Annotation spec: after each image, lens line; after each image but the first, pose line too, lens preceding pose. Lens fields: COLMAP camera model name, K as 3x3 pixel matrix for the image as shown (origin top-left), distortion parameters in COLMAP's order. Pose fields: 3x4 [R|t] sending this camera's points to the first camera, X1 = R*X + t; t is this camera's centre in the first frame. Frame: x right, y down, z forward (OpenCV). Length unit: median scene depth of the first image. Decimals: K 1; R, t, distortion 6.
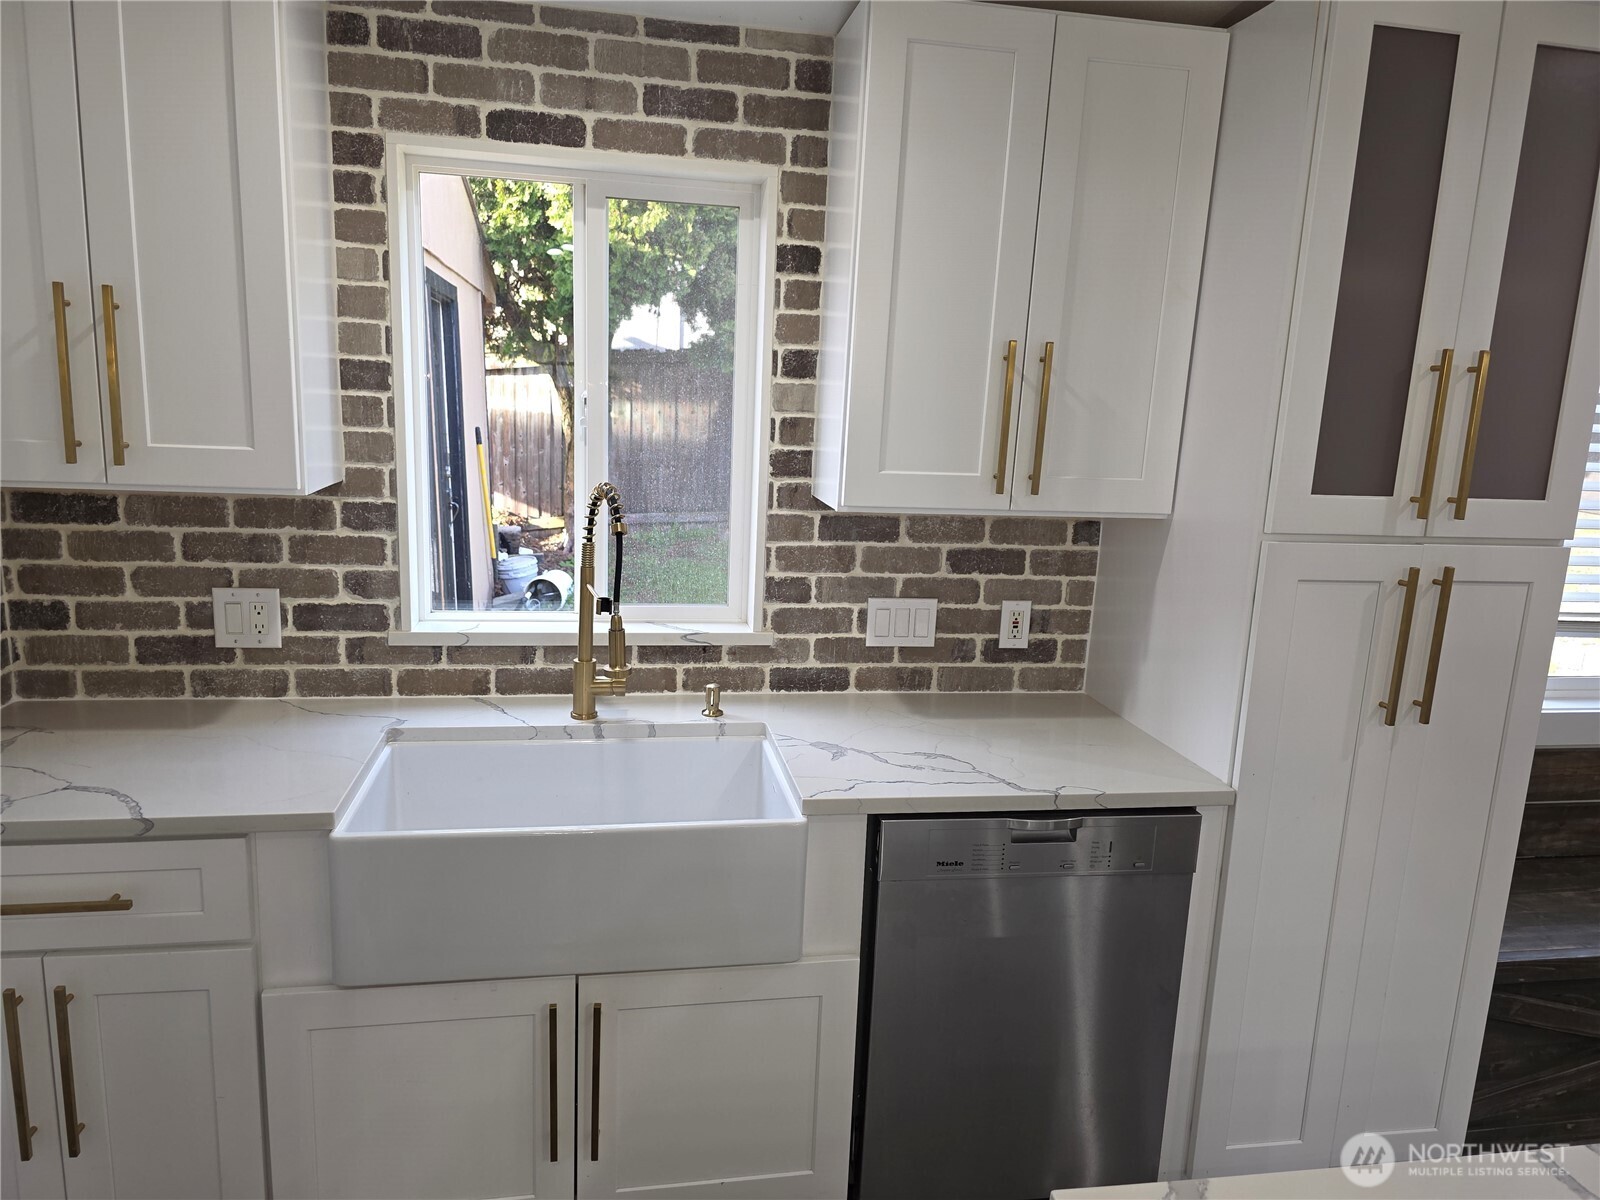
lens RADIAL K [[1075.5, 0, 801.2], [0, 1075.5, 603.2], [0, 0, 1]] dist [0.069919, -0.071275]
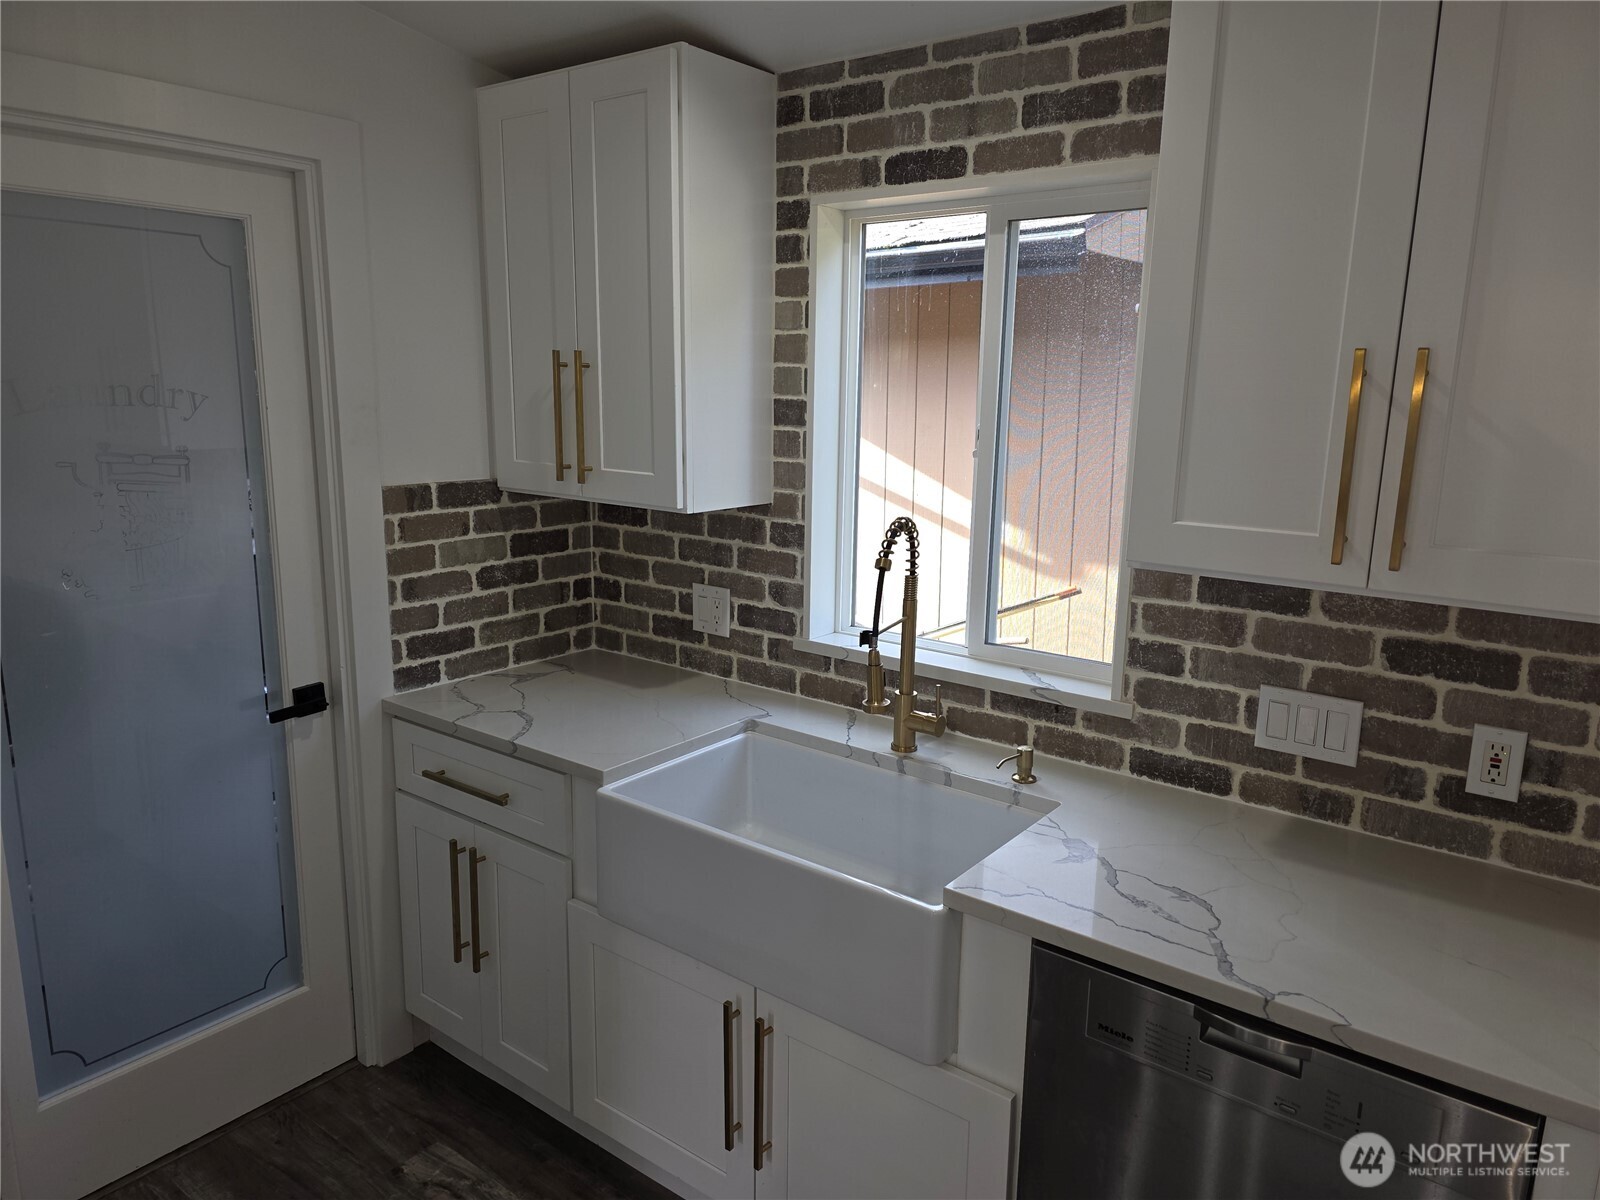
lens RADIAL K [[1075.5, 0, 801.9], [0, 1075.5, 600.2], [0, 0, 1]] dist [0.069919, -0.071275]
pose [[0.671711, 0.115988, -0.731677, 0.451629], [-0.130977, 0.990702, 0.036806, -0.056025], [0.729143, 0.071110, 0.680657, 0.249286]]
